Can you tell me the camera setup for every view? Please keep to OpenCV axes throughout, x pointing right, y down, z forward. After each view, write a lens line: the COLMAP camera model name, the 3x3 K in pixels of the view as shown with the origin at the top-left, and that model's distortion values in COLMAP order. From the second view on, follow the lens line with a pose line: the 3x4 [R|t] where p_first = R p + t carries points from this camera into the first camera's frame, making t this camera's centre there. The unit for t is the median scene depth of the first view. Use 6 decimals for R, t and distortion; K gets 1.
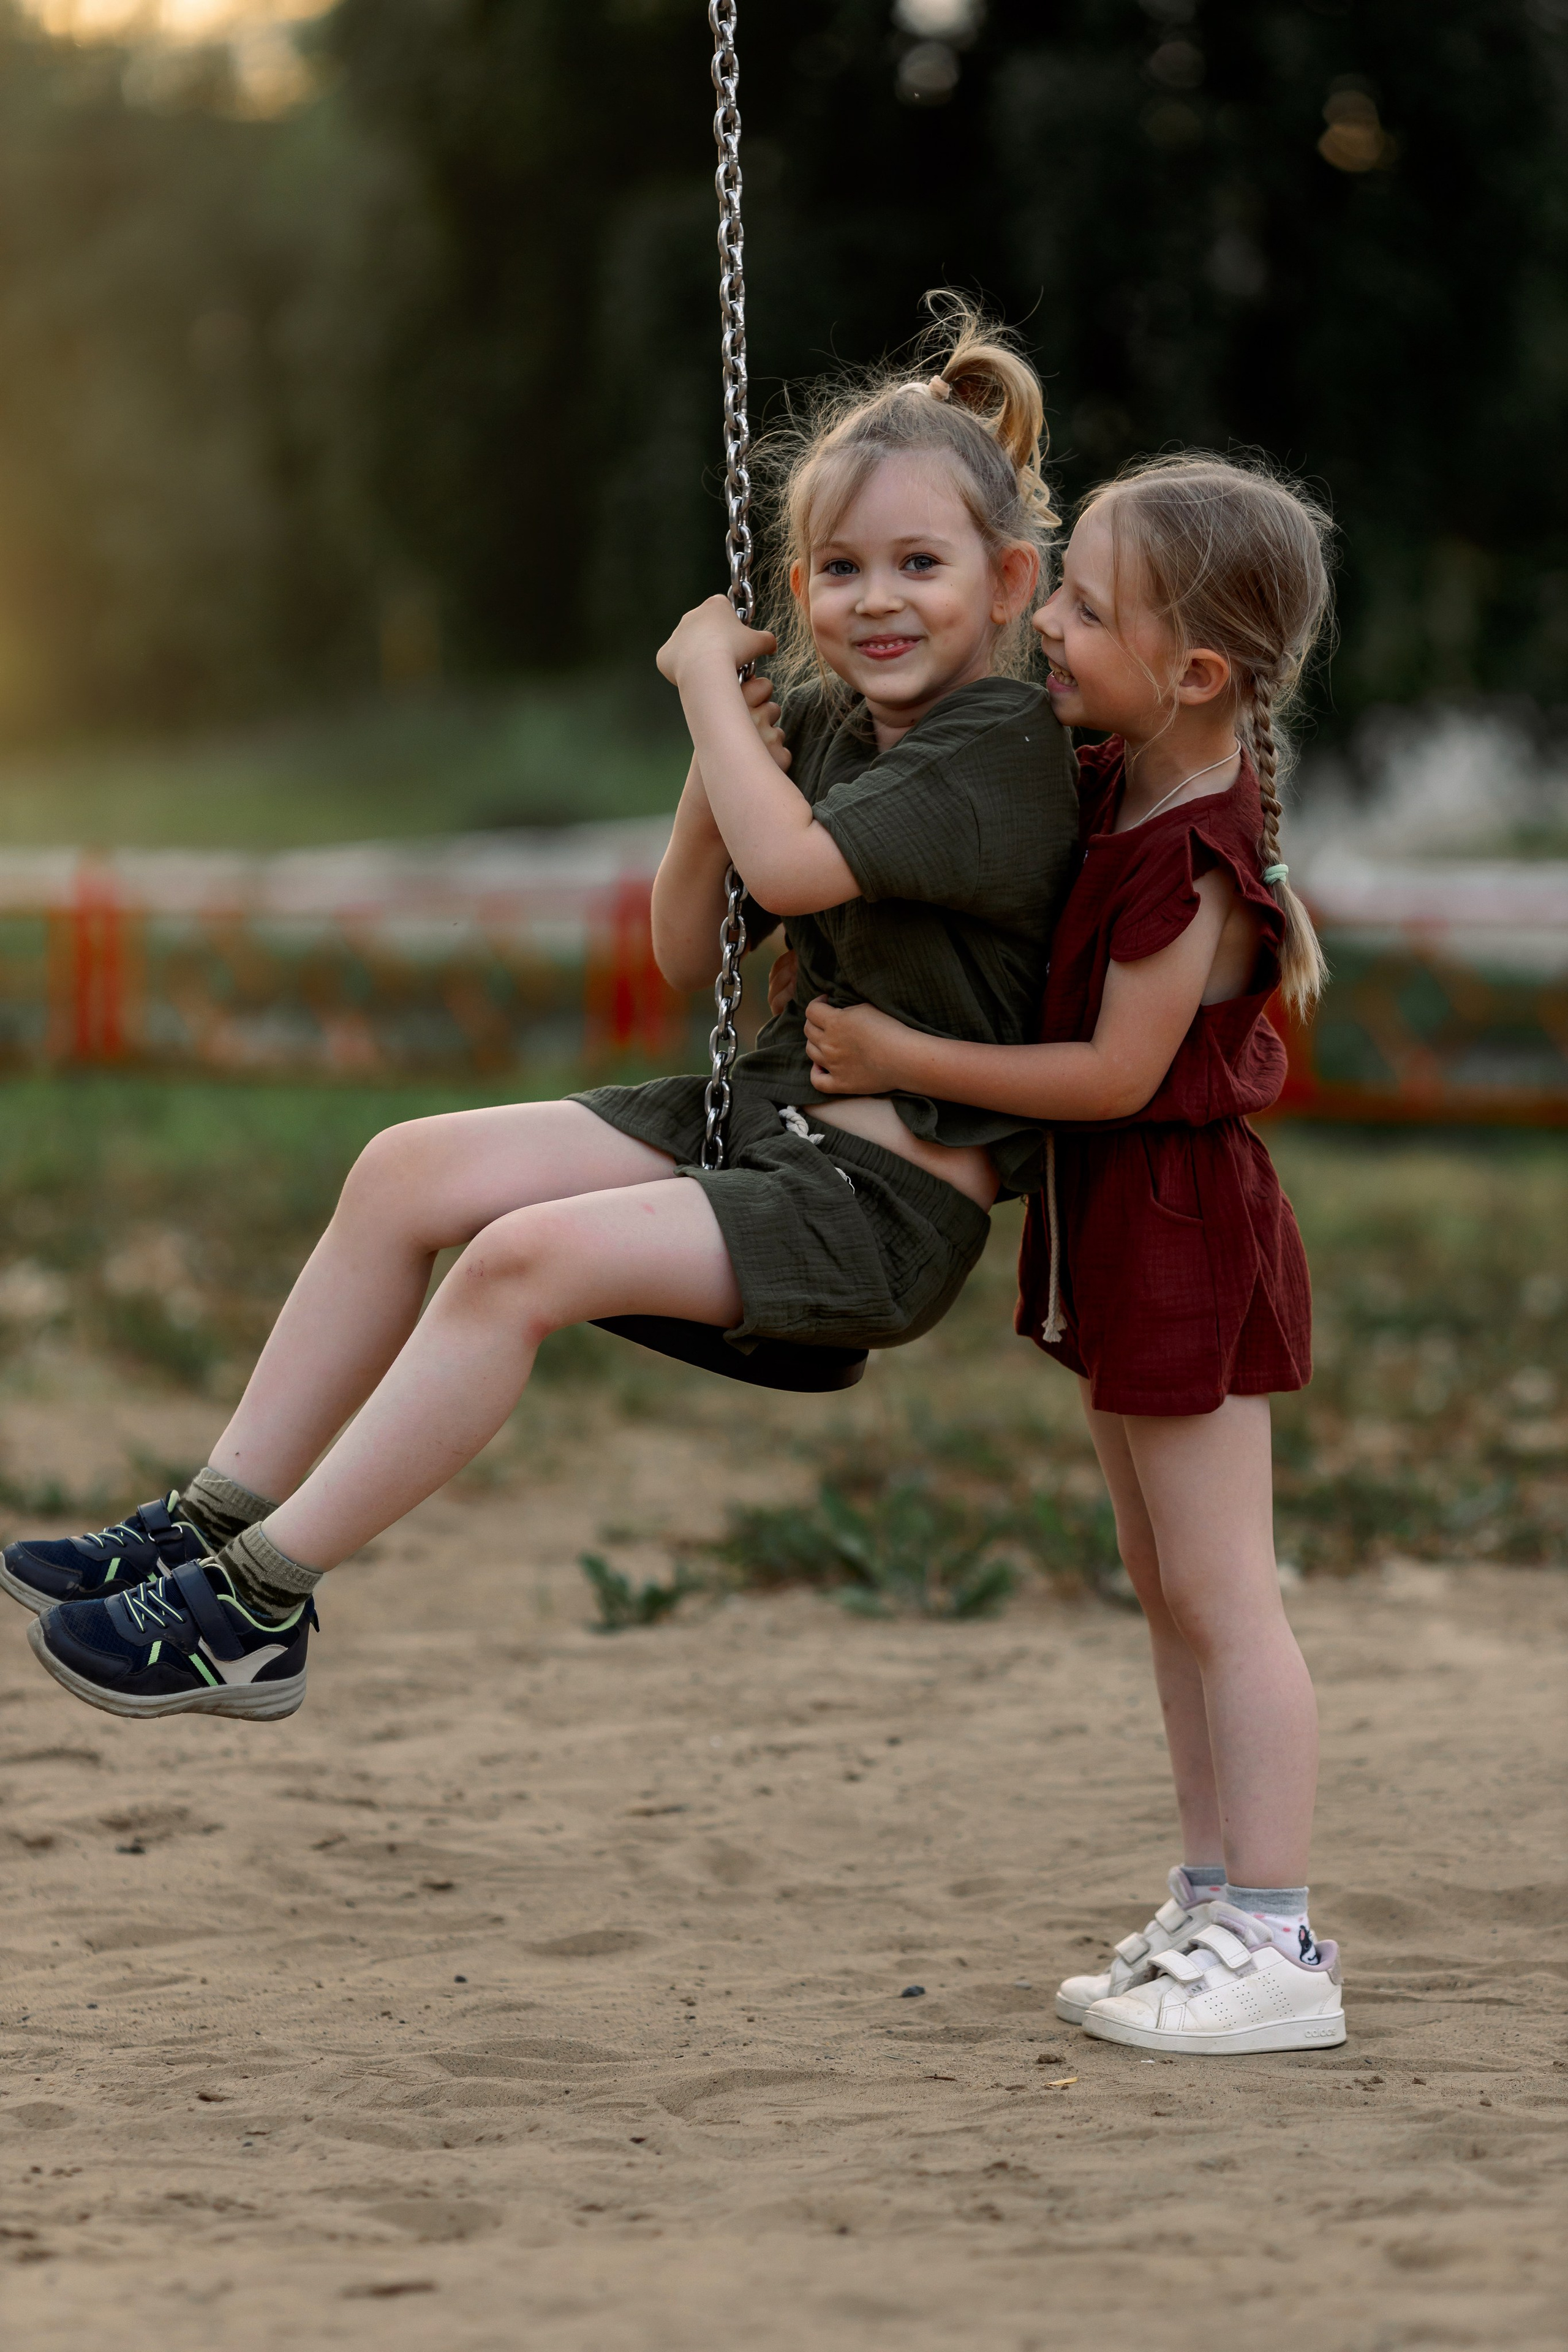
lens RADIAL K [[8740.3, 0, 784.0], [0, 8740.3, 1175.2], [0, 0, 1]] dist [0.065308, 0.000000]
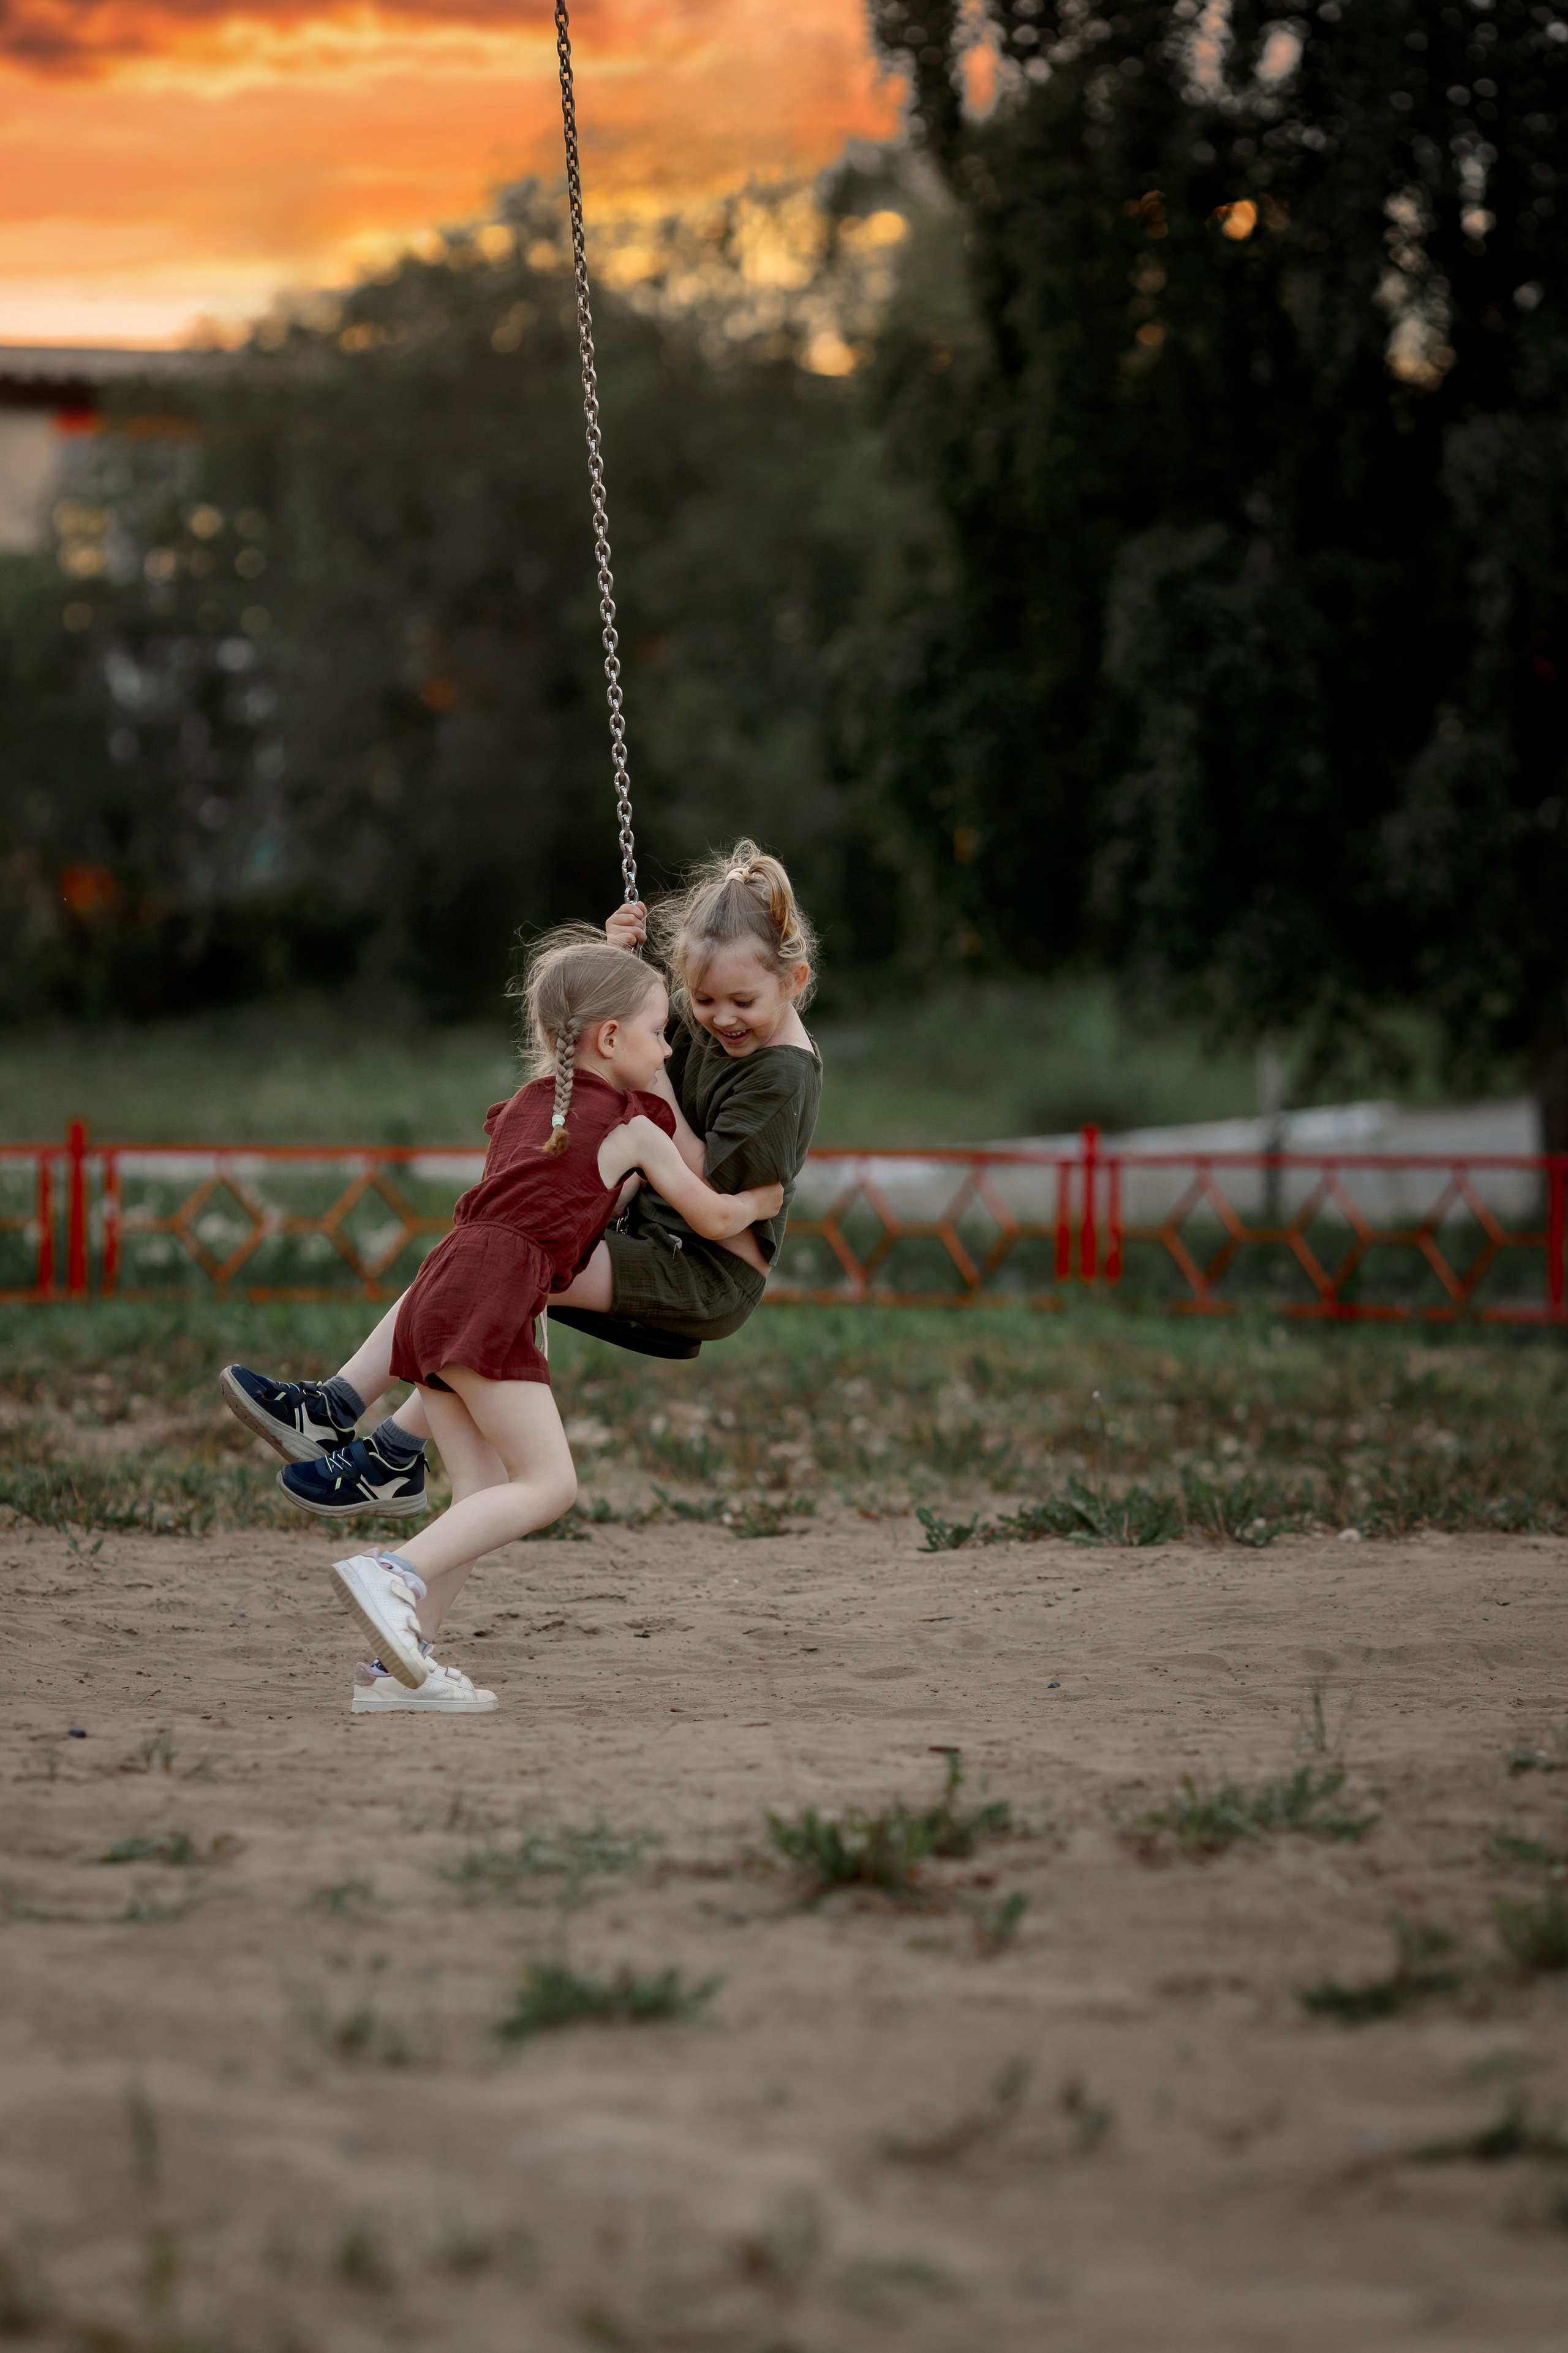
lens RADIAL K [[8743.3, 0, 784.0], [0, 8743.3, 1177.1], [0, 0, 1]] dist [0.065308, 0.000000]
pose [[0.997946, 0.004530, -0.063902, 0.068499], [-0.006648, 0.999434, -0.032973, 0.041817], [0.063716, 0.033330, 0.997411, -0.788844]]
